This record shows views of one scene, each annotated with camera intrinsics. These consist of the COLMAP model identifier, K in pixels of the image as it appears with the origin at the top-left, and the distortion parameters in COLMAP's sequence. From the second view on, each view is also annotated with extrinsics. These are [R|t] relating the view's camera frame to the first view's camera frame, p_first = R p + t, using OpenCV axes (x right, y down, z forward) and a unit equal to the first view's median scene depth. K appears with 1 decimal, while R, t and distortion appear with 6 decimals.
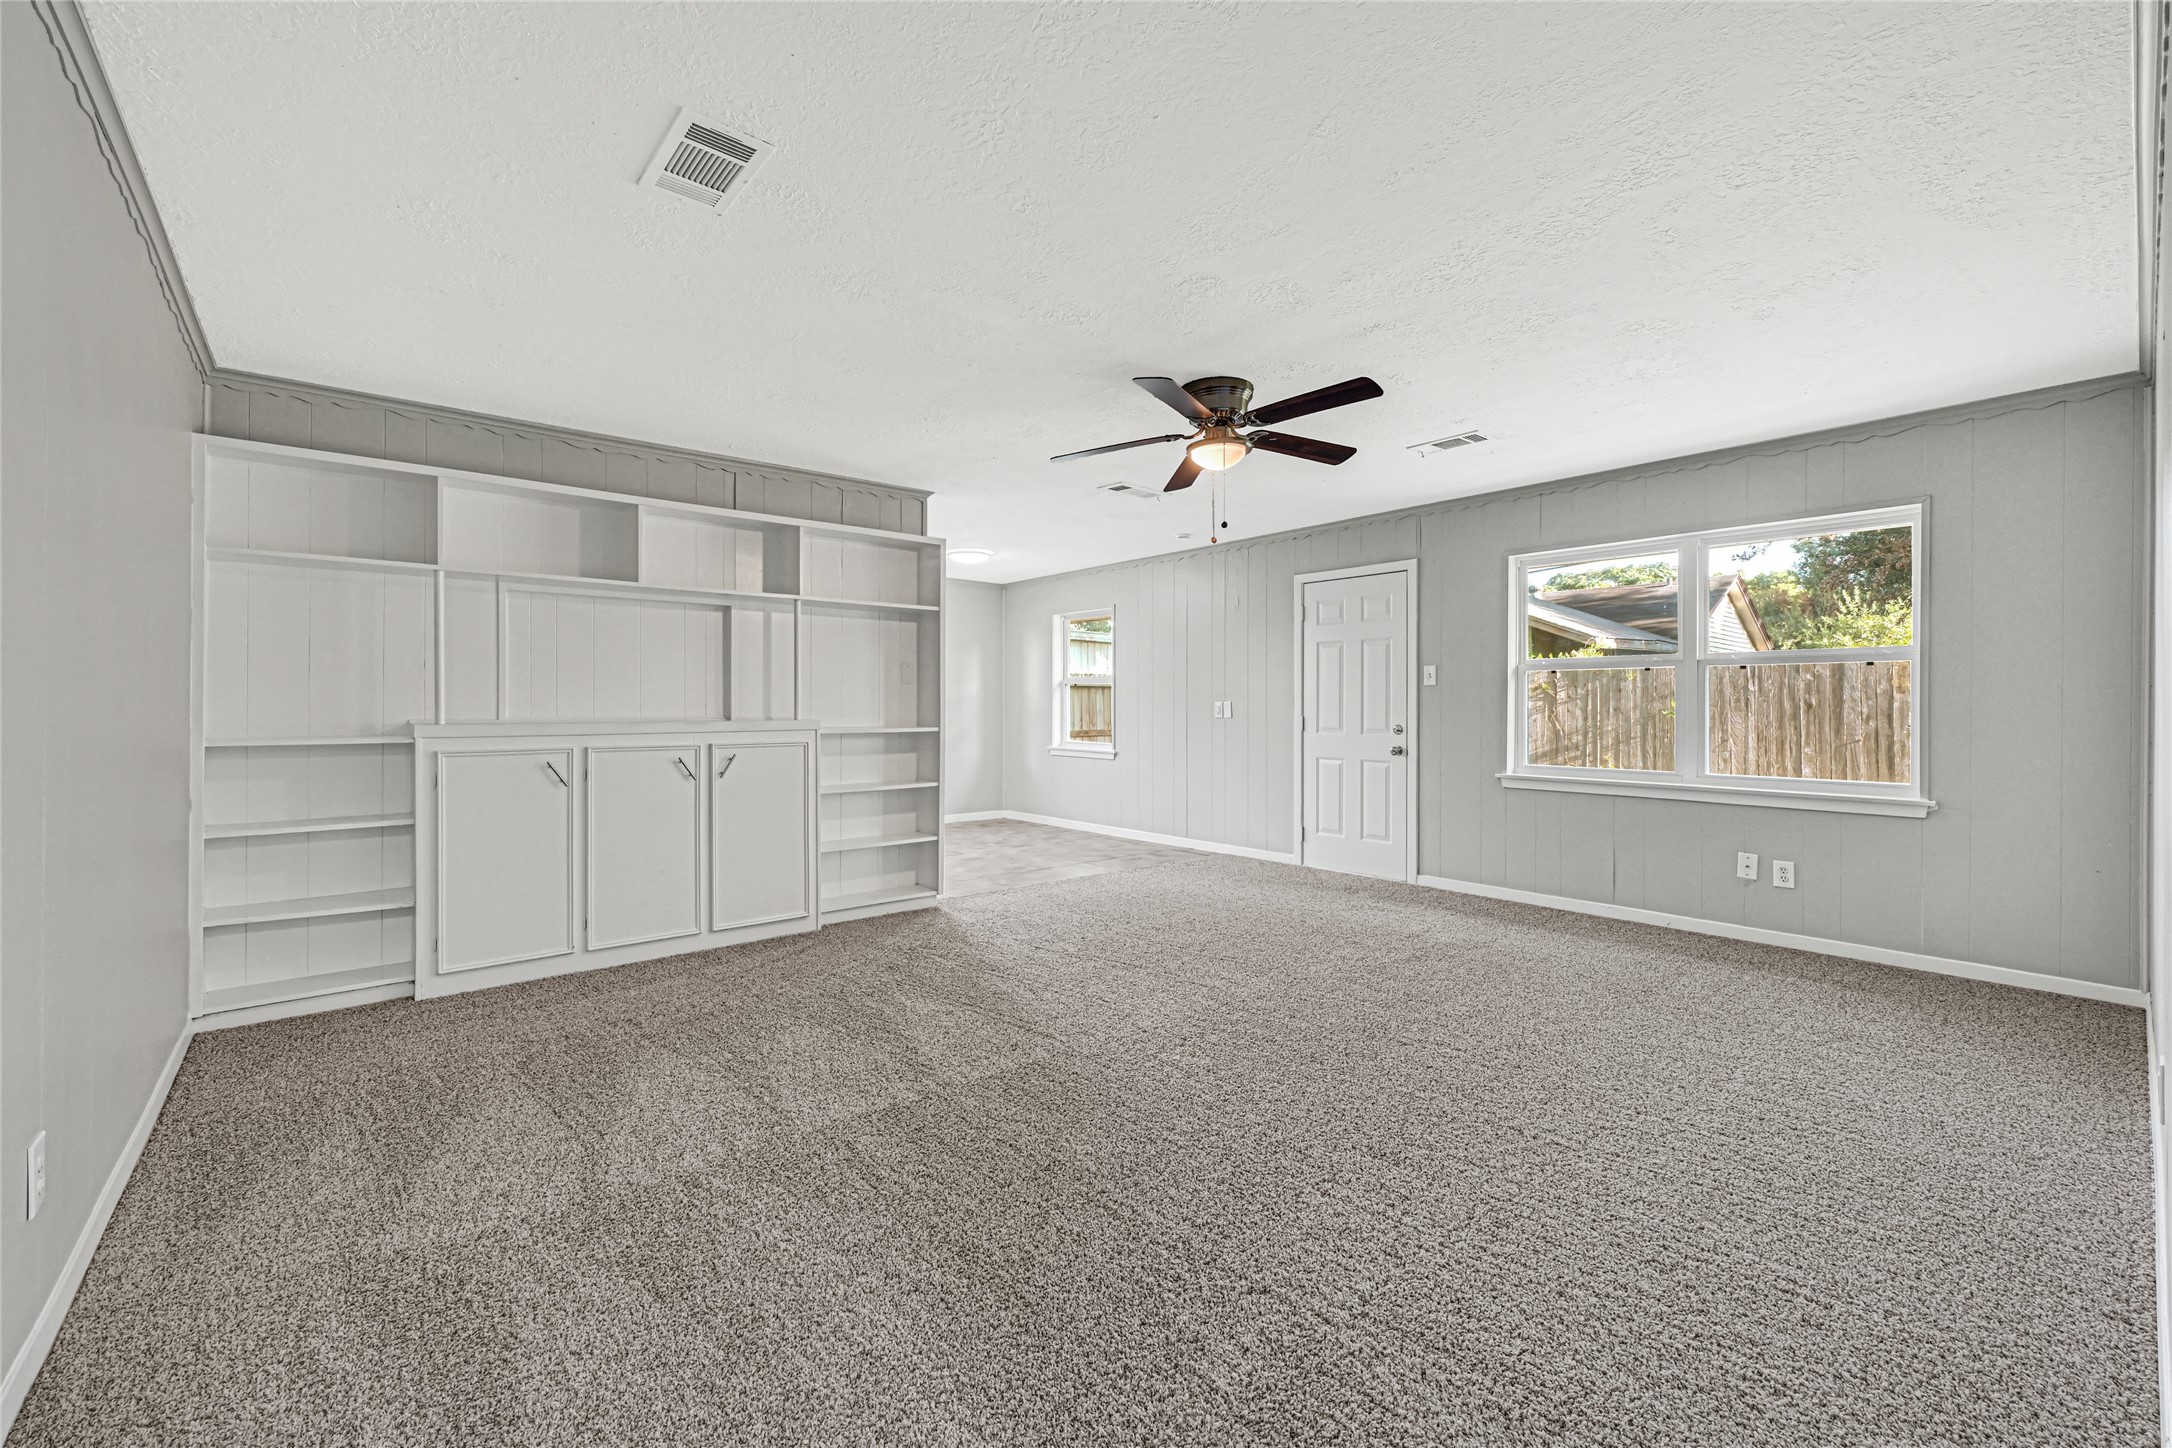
lens RADIAL K [[868.3, 0, 1085.1], [0, 868.3, 699.6], [0, 0, 1]] dist [0.000157, 0.000049]
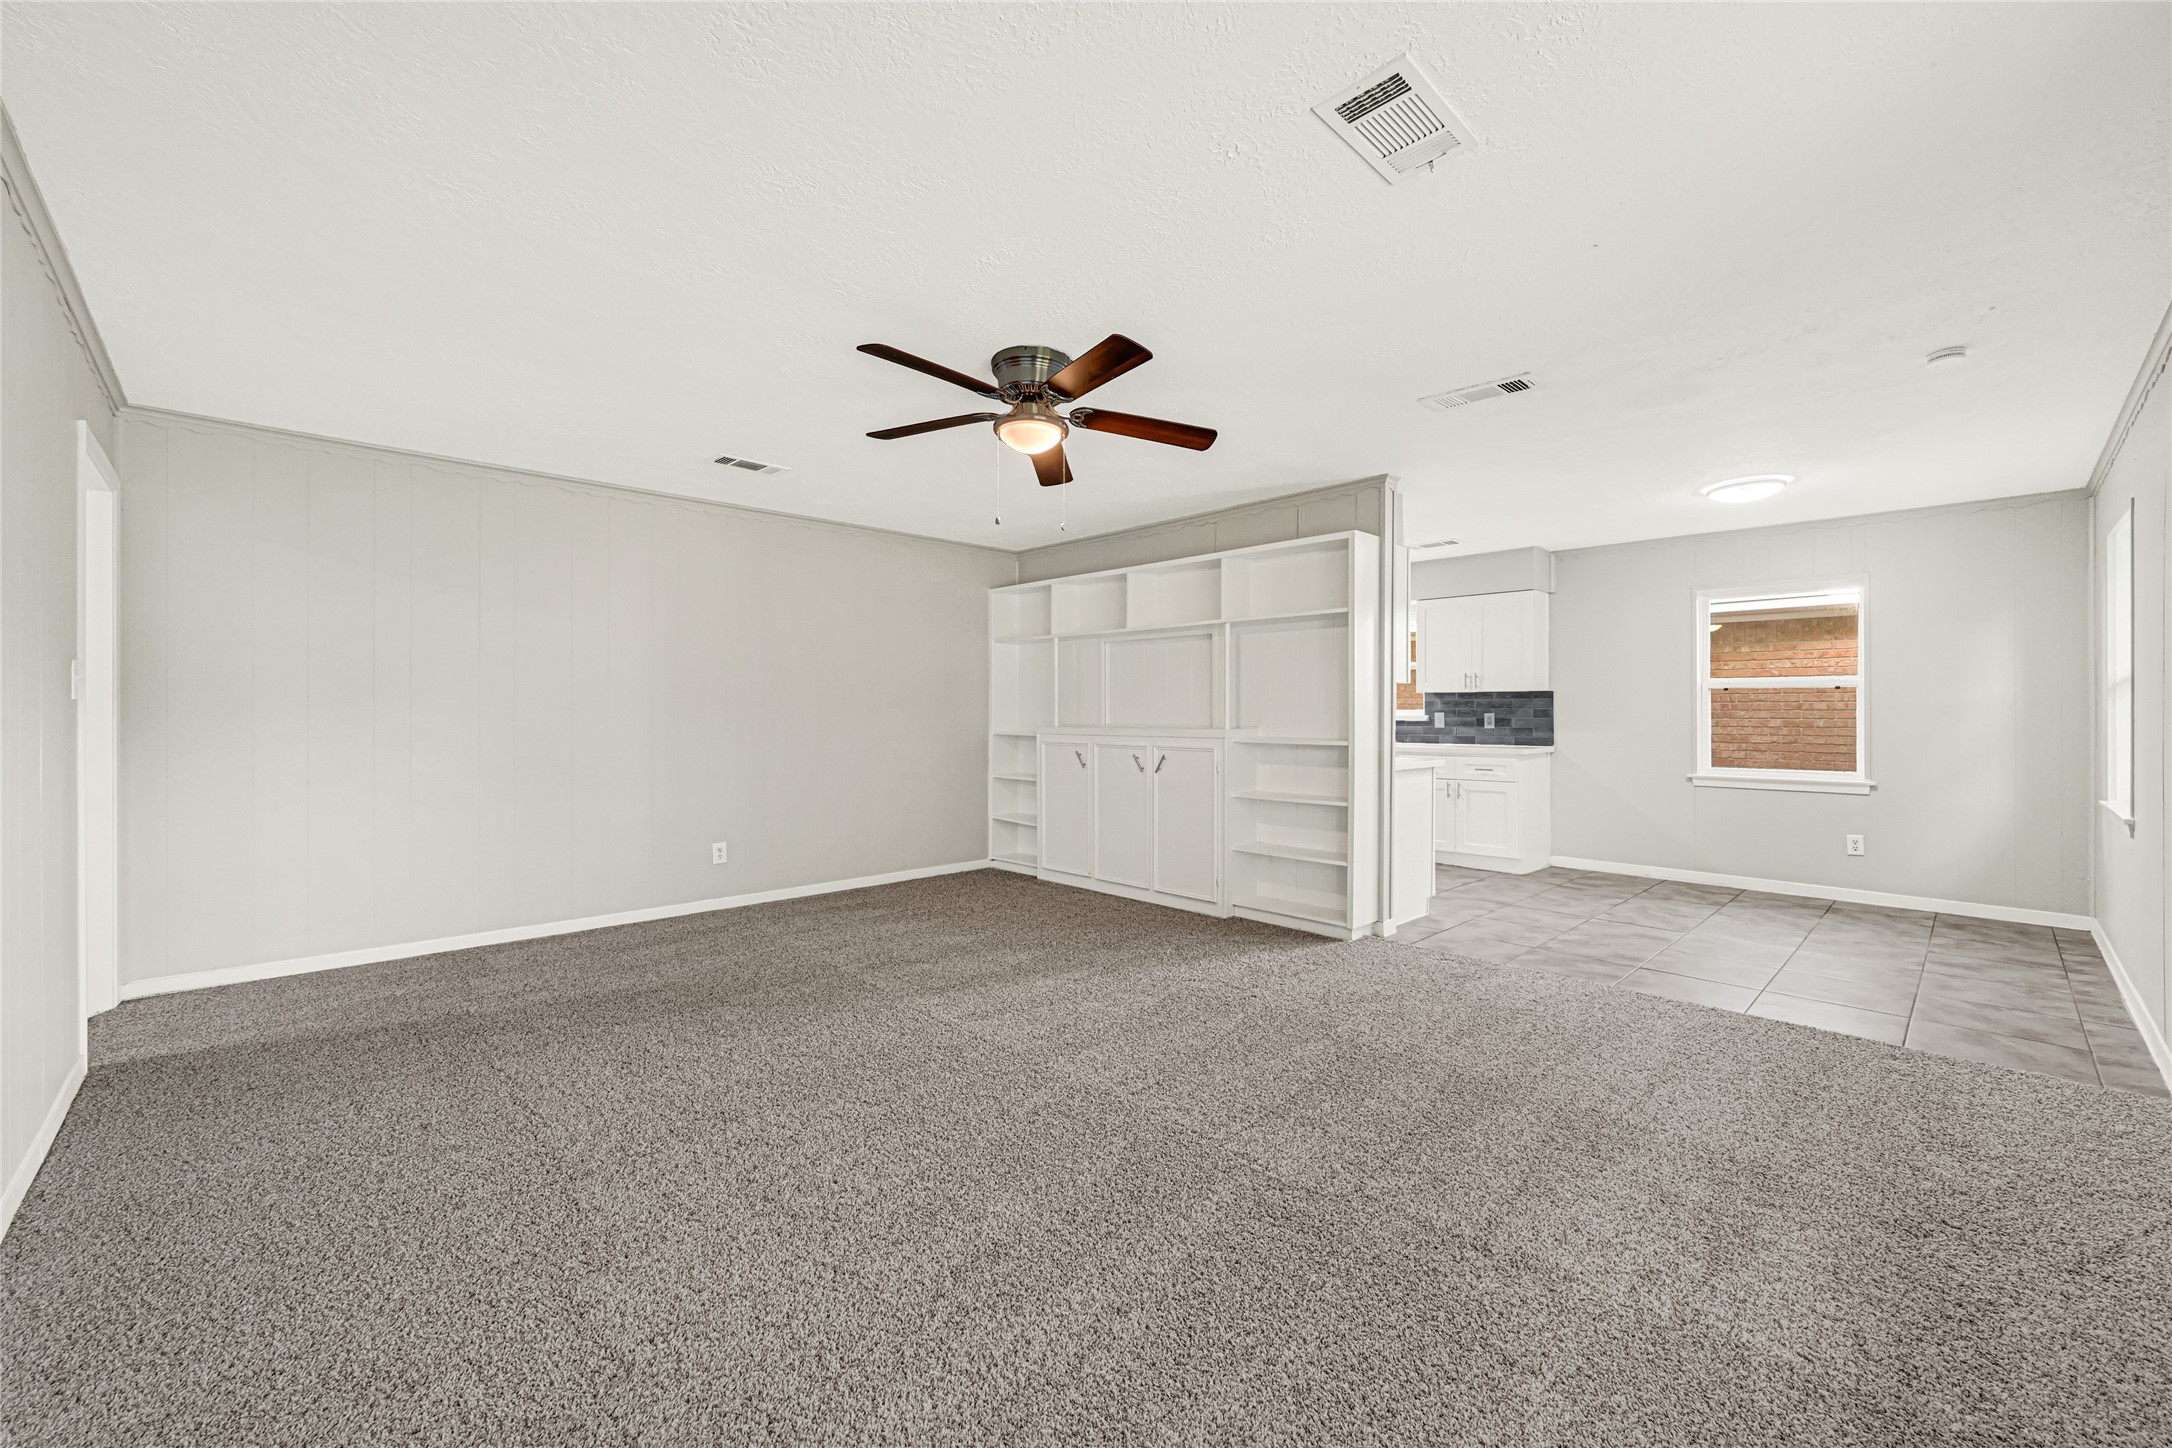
lens RADIAL K [[884.2, 0, 1086.9], [0, 884.2, 716.0], [0, 0, 1]] dist [0.001809, -0.000031]
pose [[0.075270, -0.000989, -0.997163, 0.924804], [0.001425, 0.999999, -0.000884, 0.008821], [0.997162, -0.001354, 0.075271, 0.846517]]
